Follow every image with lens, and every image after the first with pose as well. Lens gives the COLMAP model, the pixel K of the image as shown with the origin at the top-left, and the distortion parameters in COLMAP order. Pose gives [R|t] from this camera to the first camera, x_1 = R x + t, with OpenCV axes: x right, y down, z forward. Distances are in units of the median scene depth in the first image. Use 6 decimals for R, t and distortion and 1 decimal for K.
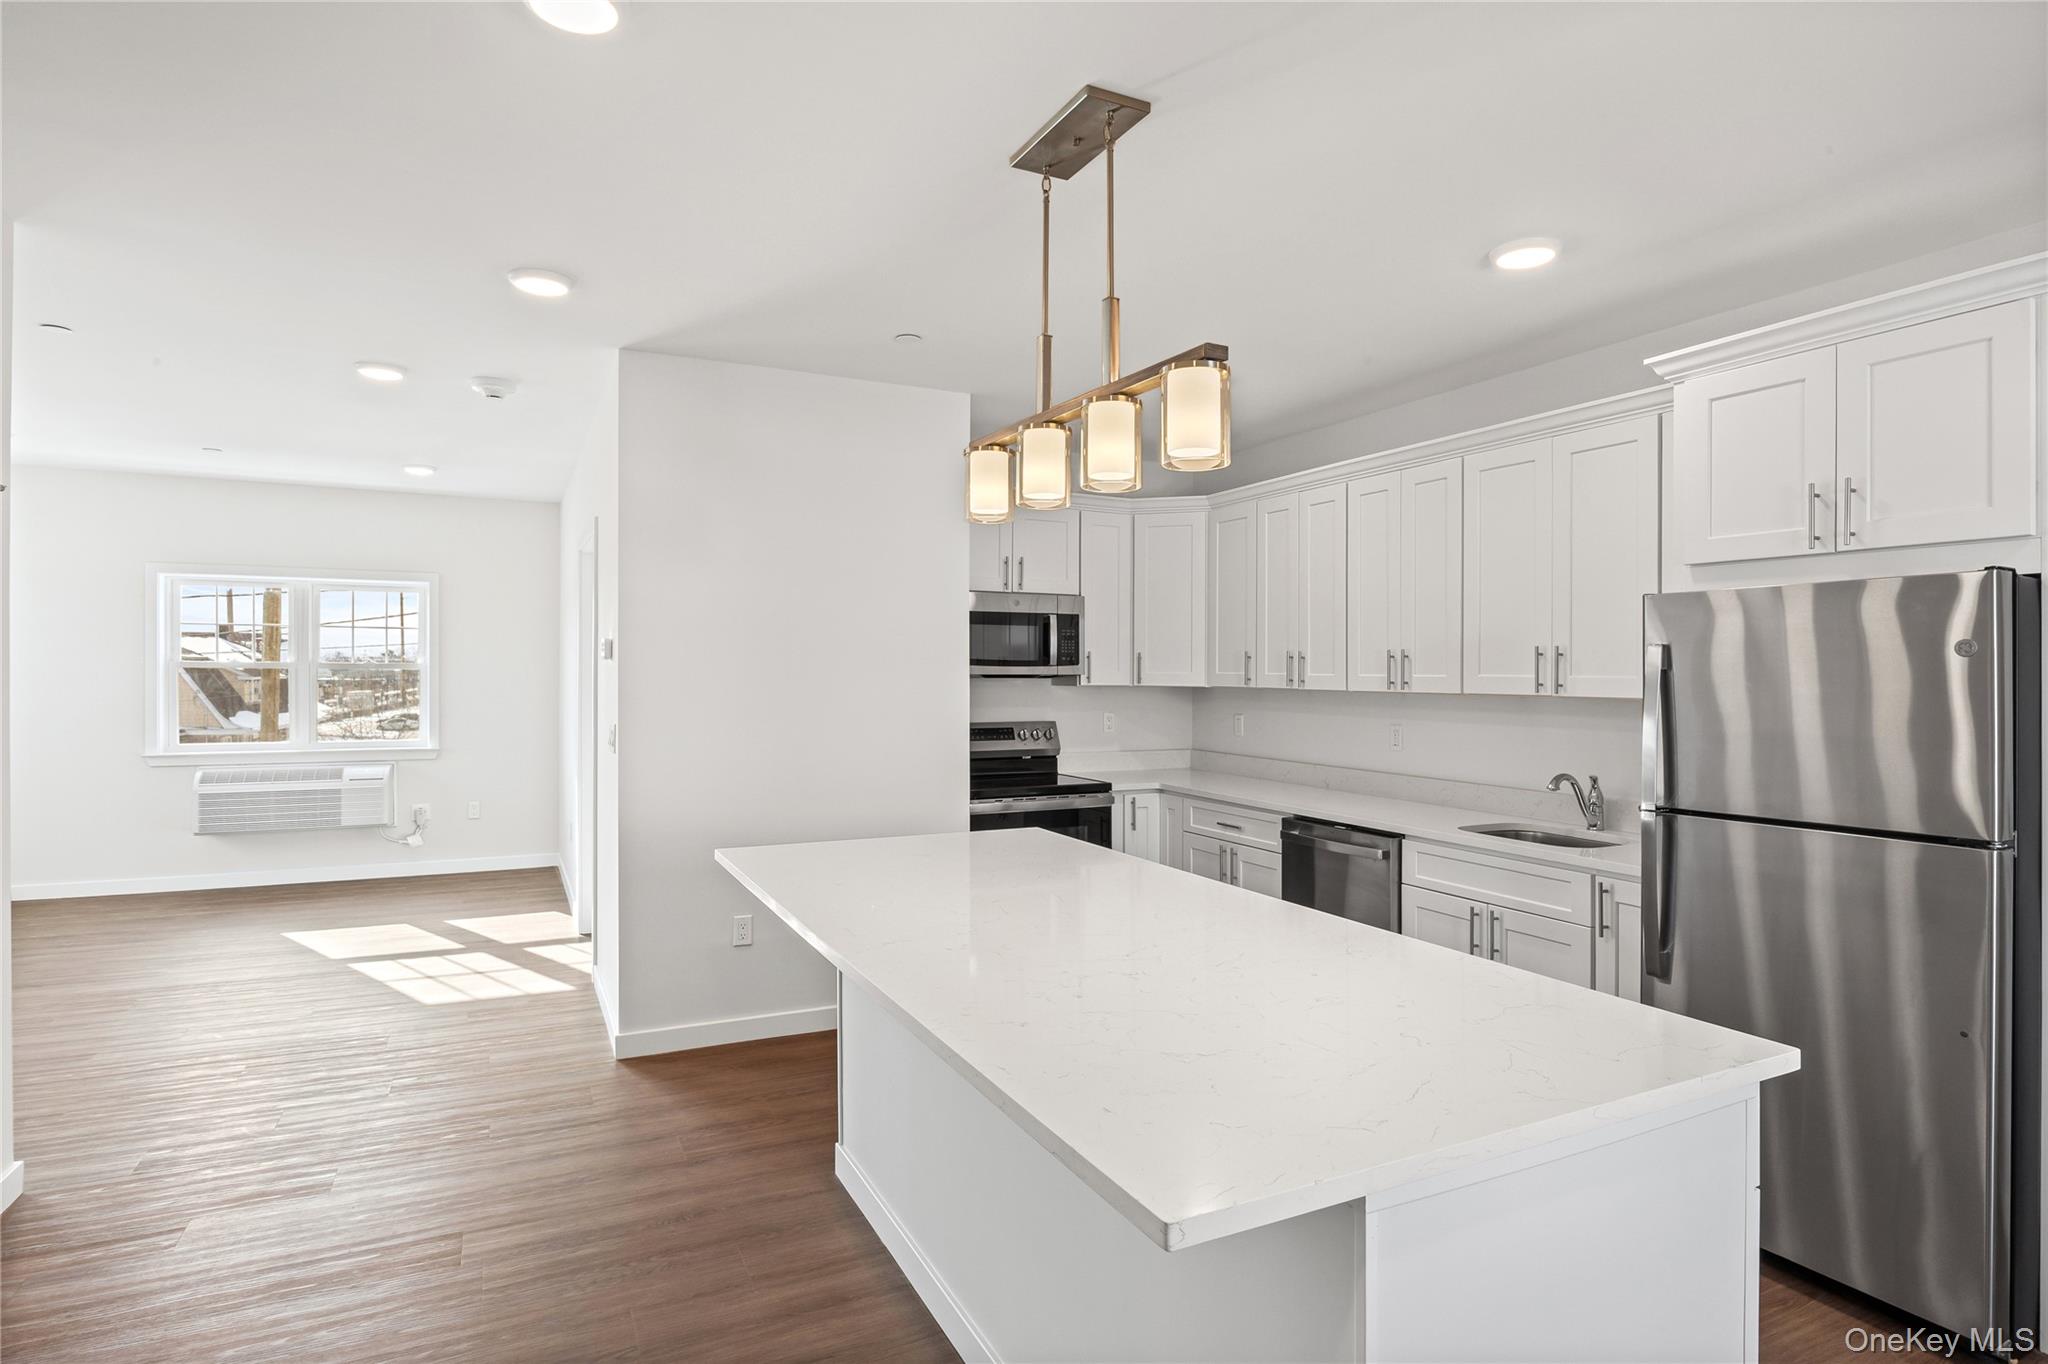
lens RADIAL K [[1103.6, 0, 1027.4], [0, 1103.6, 678.8], [0, 0, 1]] dist [0.003484, 0.000696]
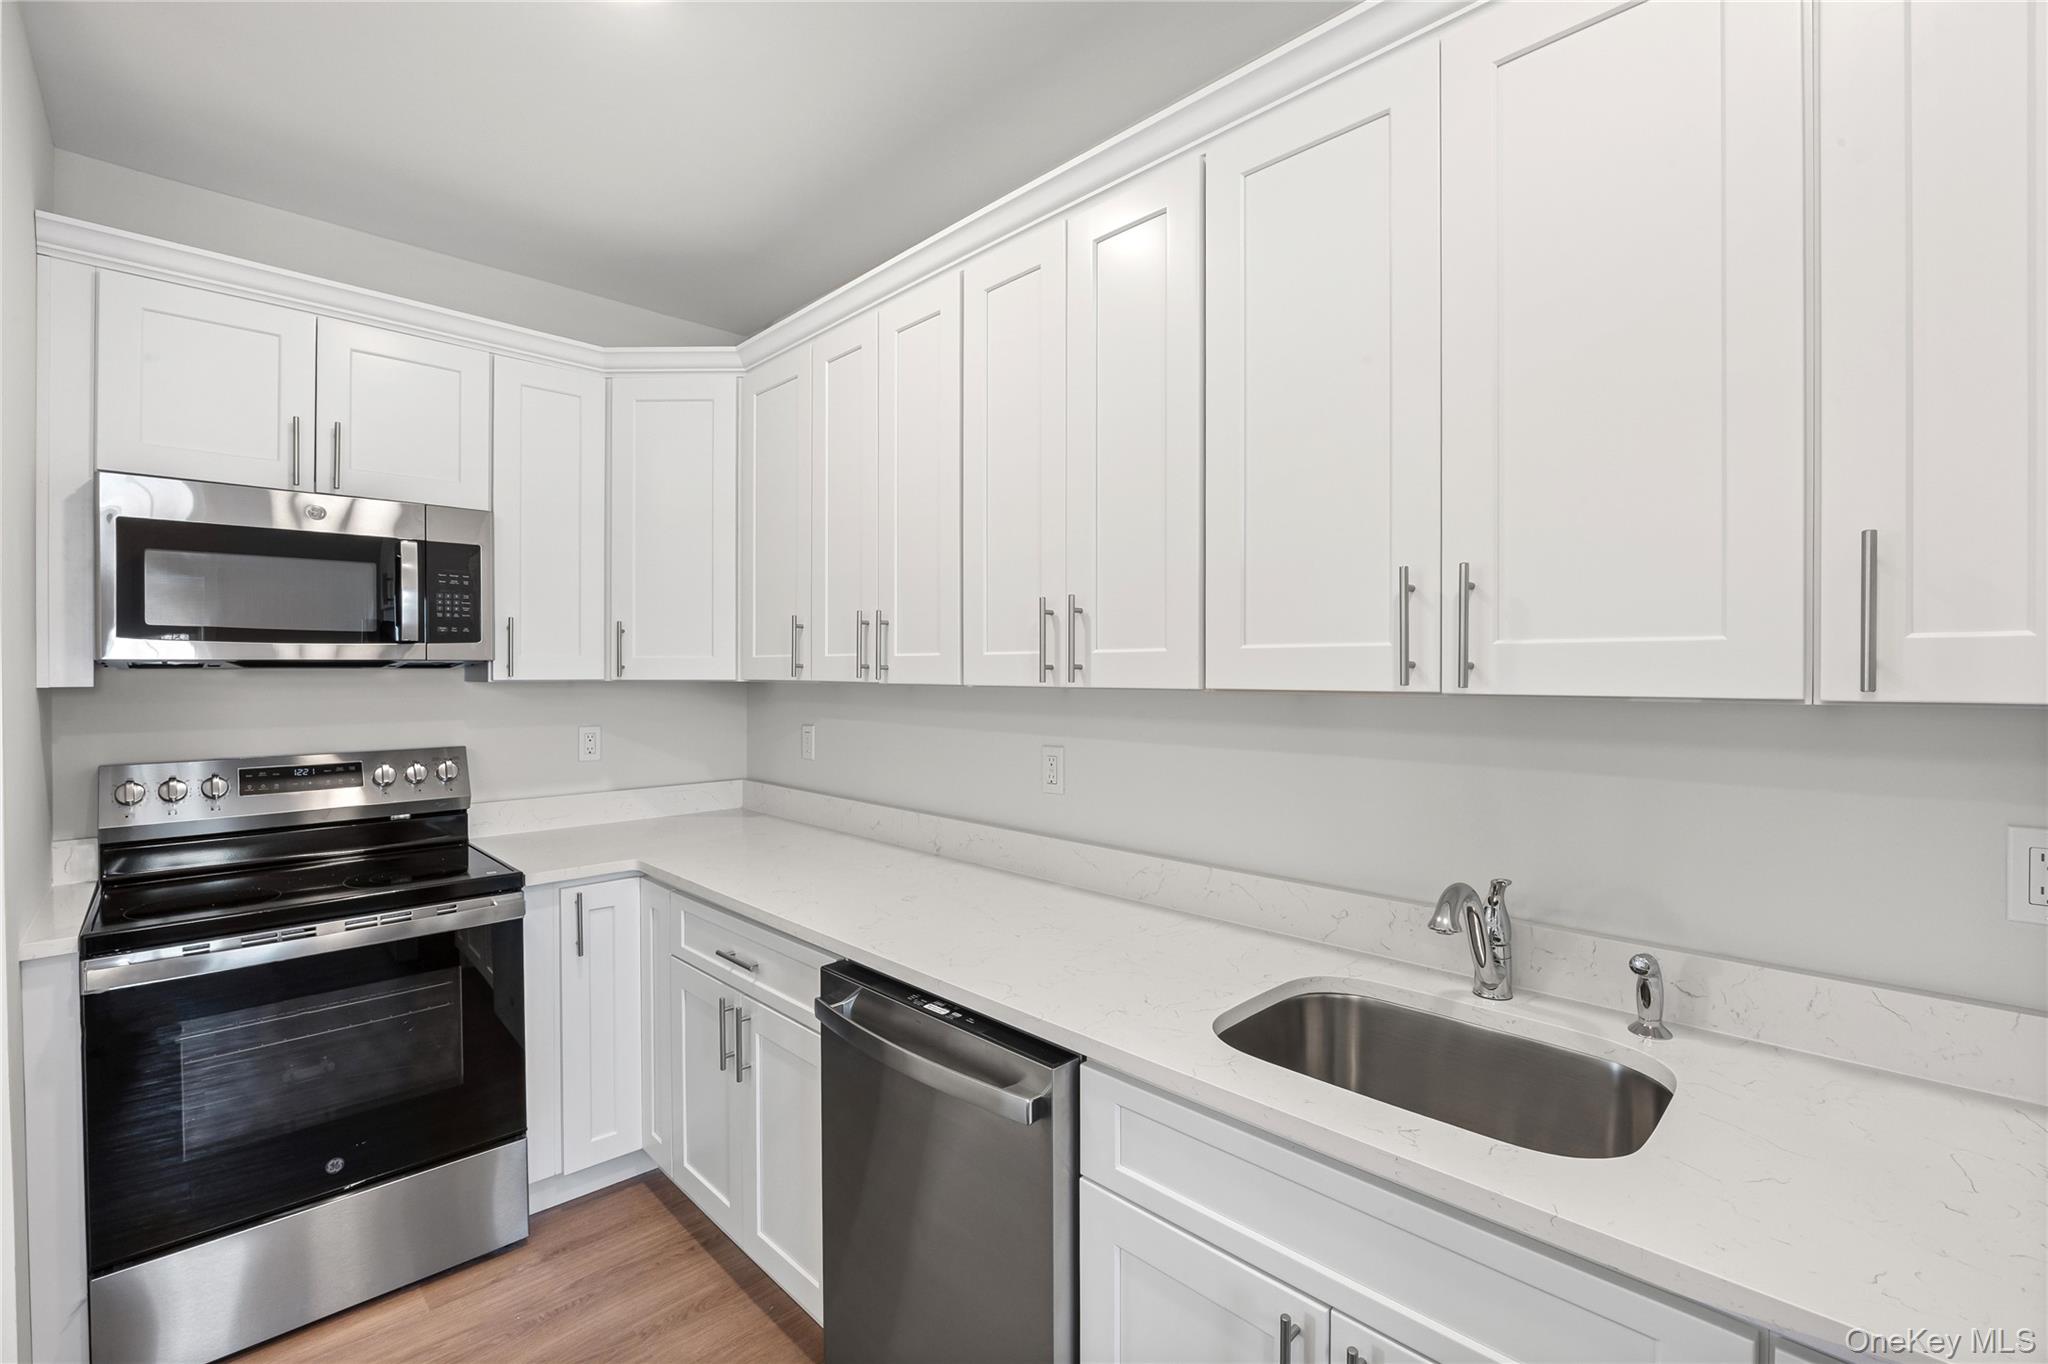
lens RADIAL K [[897.0, 0, 1026.0], [0, 897.0, 672.9], [0, 0, 1]] dist [-0.015647, -0.000436]
pose [[0.952886, -0.006269, 0.303262, 0.168846], [0.007440, 0.999969, -0.002709, 0.005645], [-0.303236, 0.004837, 0.952903, 0.526169]]
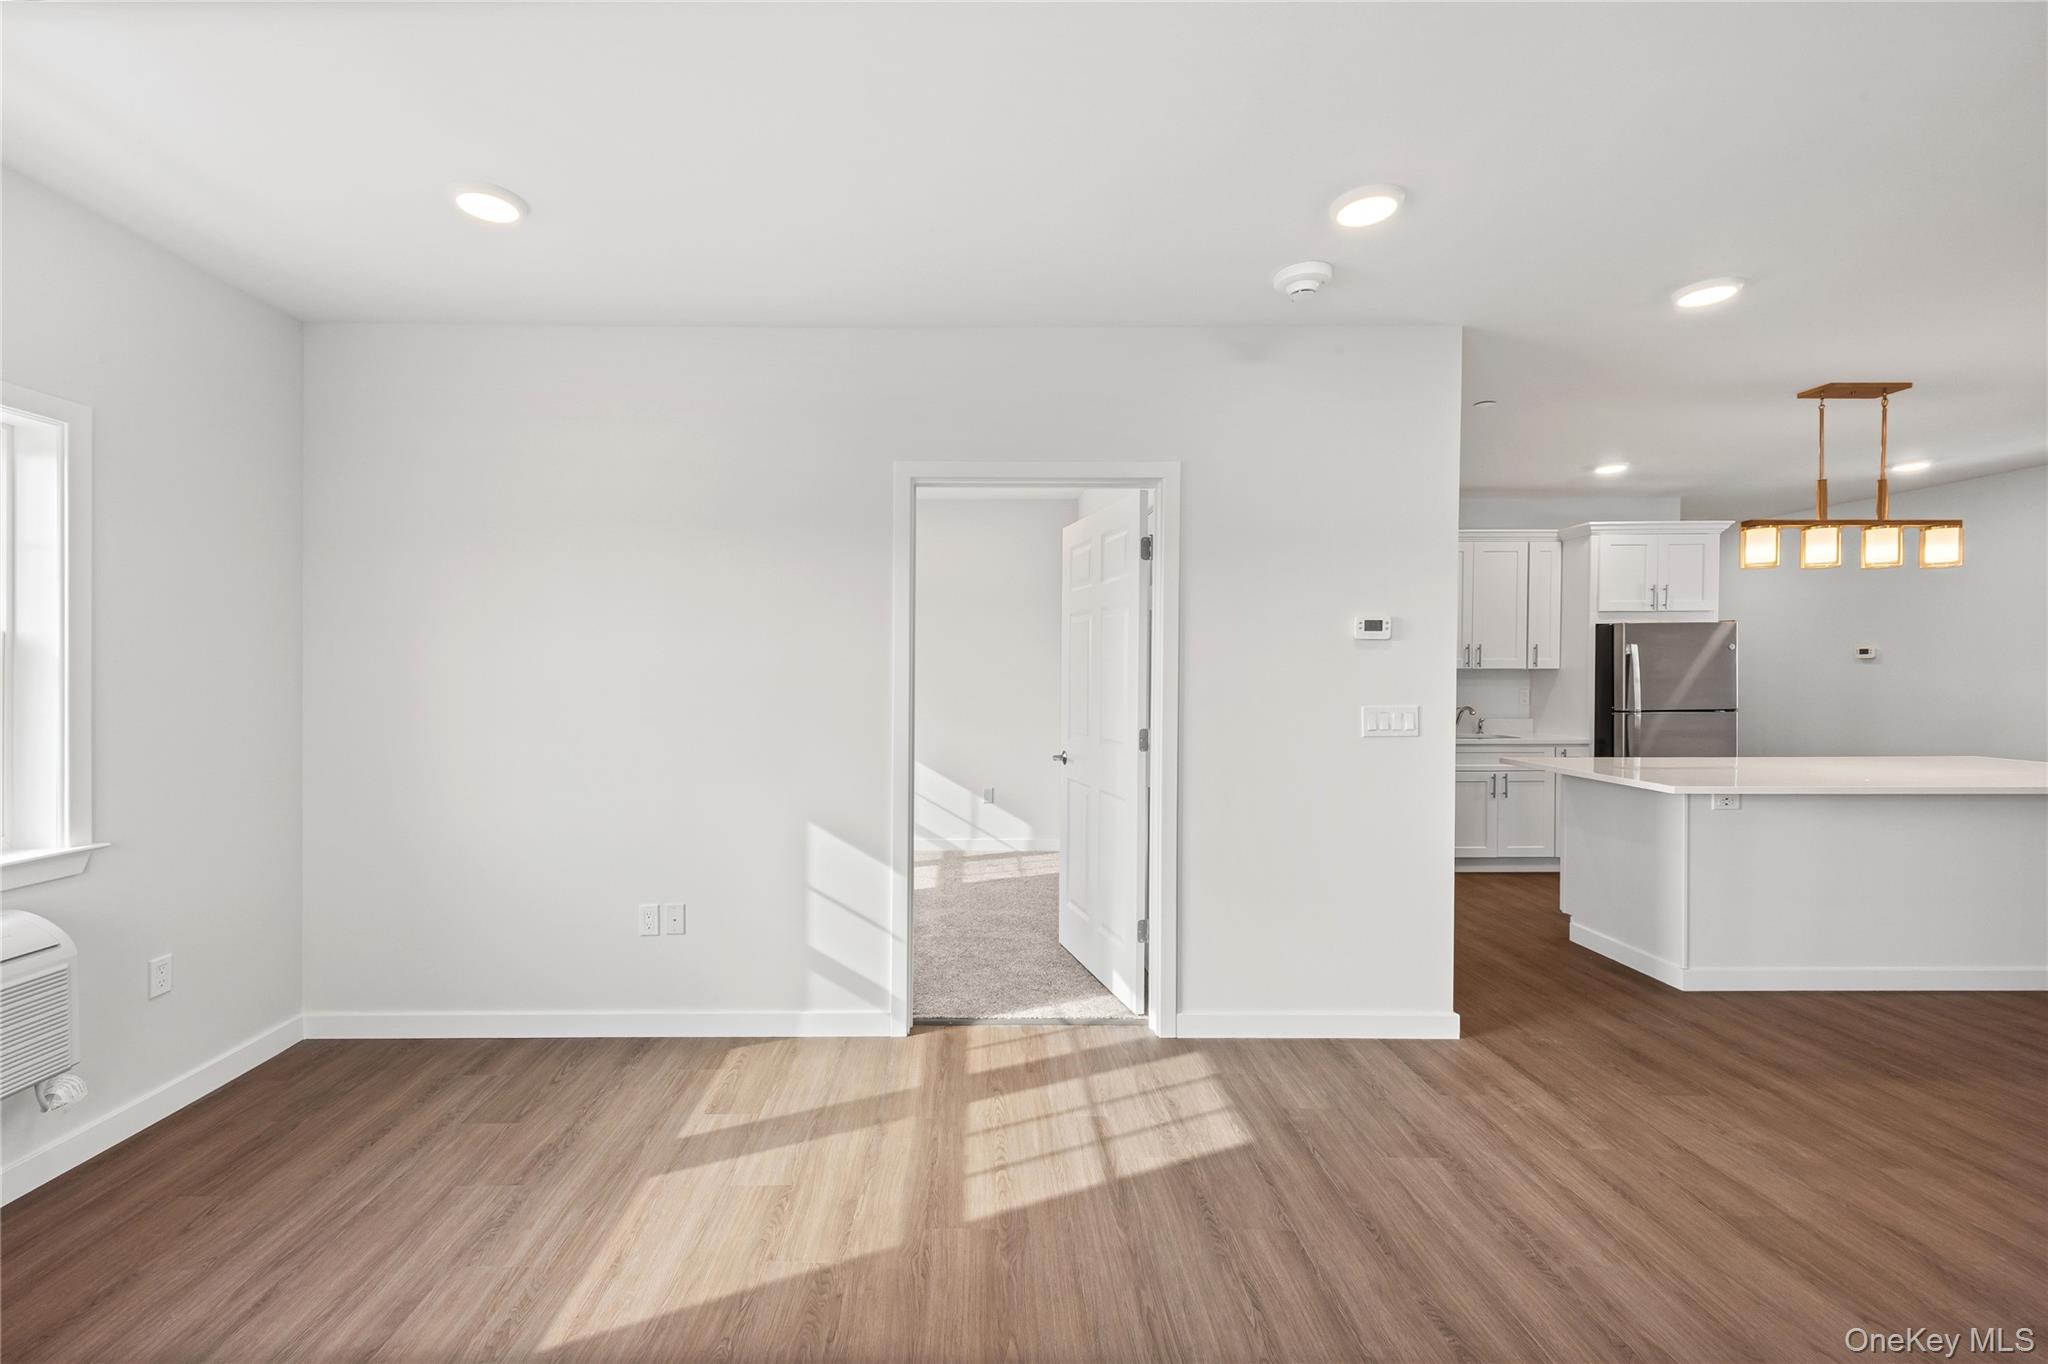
lens RADIAL K [[863.9, 0, 948.3], [0, 863.9, 665.2], [0, 0, 1]] dist [0.007653, 0.000948]
pose [[0.432174, -0.001698, 0.901788, -0.958782], [0.010088, 0.999945, -0.002952, 0.001882], [-0.901734, 0.010373, 0.432168, 0.815821]]
